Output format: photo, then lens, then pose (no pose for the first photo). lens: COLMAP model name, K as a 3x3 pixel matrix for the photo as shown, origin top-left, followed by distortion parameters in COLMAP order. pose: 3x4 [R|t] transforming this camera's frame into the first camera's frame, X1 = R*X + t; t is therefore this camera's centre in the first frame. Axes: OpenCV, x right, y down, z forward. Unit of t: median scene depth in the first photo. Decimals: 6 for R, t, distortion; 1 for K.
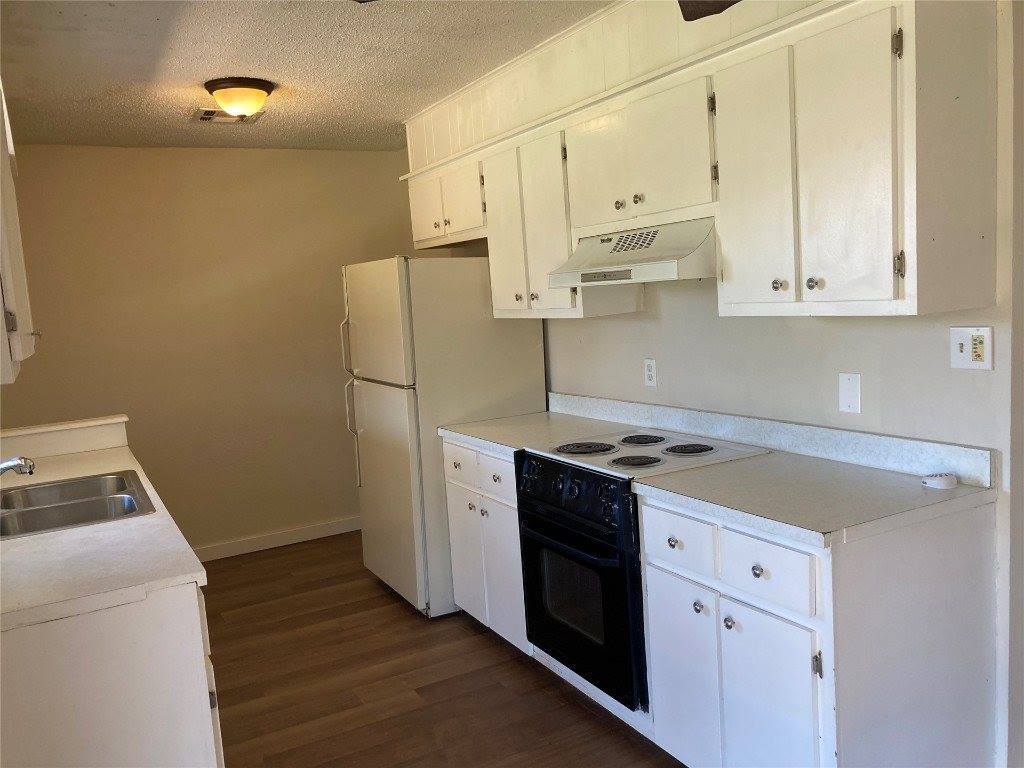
lens RADIAL K [[842.6, 0, 512.5], [0, 842.6, 388.3], [0, 0, 1]] dist [0.044901, -0.057641]
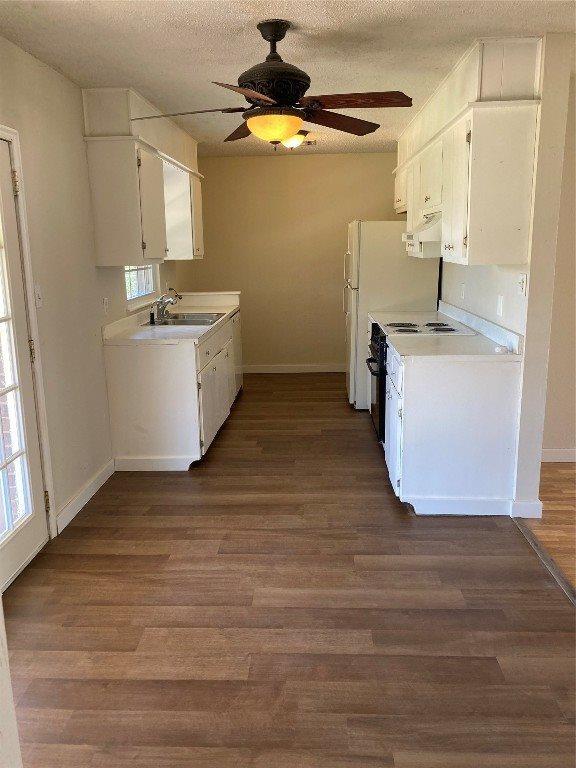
lens RADIAL K [[631.9, 0, 286.7], [0, 631.9, 382.1], [0, 0, 1]] dist [0.044901, -0.057641]
pose [[0.857242, 0.160499, -0.489260, 0.503783], [-0.097968, 0.983662, 0.151034, 0.004632], [0.505507, -0.081541, 0.858961, -0.360935]]
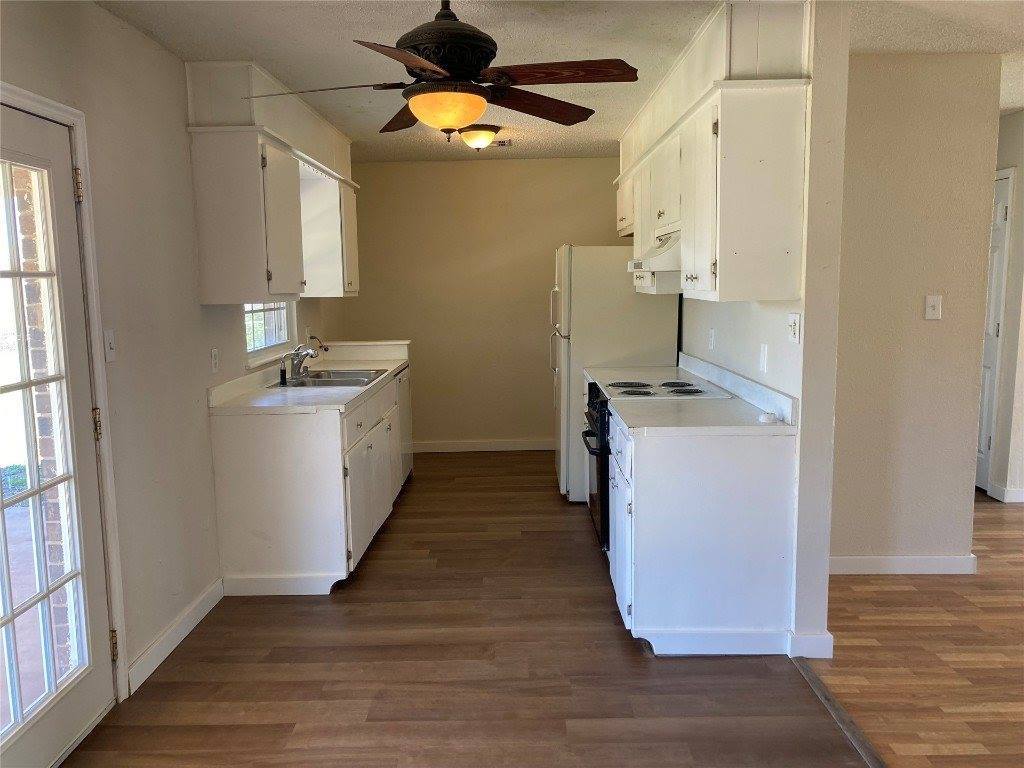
lens RADIAL K [[842.6, 0, 514.4], [0, 842.6, 394.6], [0, 0, 1]] dist [0.044901, -0.057641]
pose [[0.878298, 0.116596, -0.463678, 0.485960], [-0.096874, 0.993091, 0.066223, 0.009818], [0.468196, -0.013245, 0.883525, -0.309173]]
